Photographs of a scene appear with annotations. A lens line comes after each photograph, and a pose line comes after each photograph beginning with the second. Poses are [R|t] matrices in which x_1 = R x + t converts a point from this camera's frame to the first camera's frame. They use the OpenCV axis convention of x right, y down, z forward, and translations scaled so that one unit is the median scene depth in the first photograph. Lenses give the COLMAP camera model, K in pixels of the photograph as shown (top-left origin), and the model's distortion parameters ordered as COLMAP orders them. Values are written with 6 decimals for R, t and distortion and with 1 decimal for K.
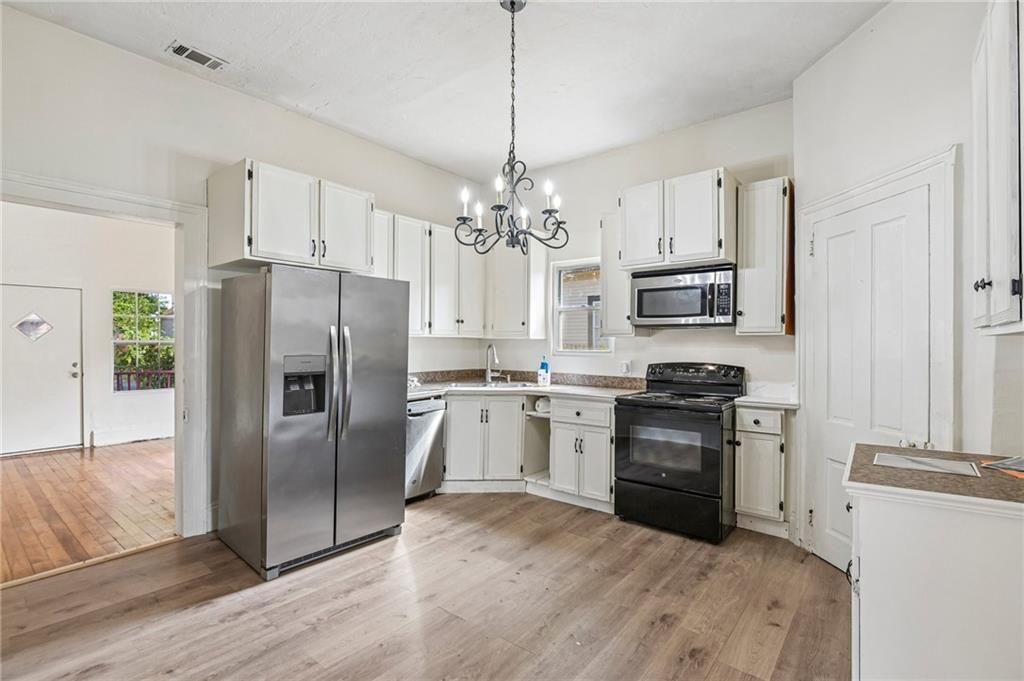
lens RADIAL K [[470.3, 0, 509.3], [0, 470.3, 341.0], [0, 0, 1]] dist [-0.008330, -0.003691]
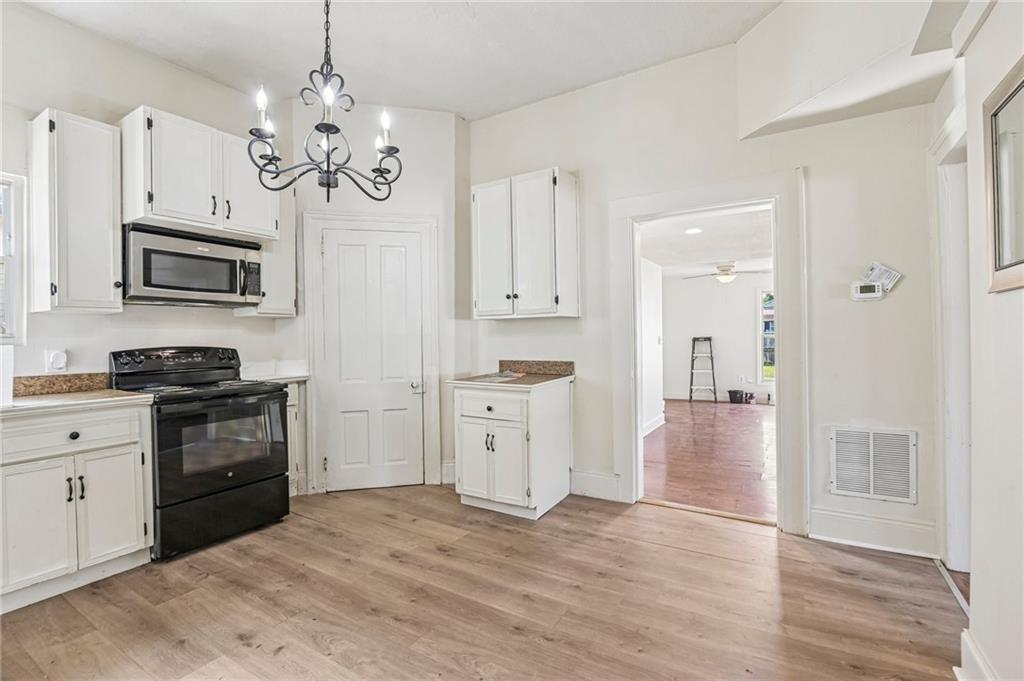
lens RADIAL K [[470.3, 0, 513.4], [0, 470.3, 337.3], [0, 0, 1]] dist [-0.008330, -0.003691]
pose [[-0.131337, -0.002765, 0.991334, -0.579736], [0.006064, 0.999975, 0.003592, 0.033527], [-0.991319, 0.006484, -0.131317, 0.584661]]
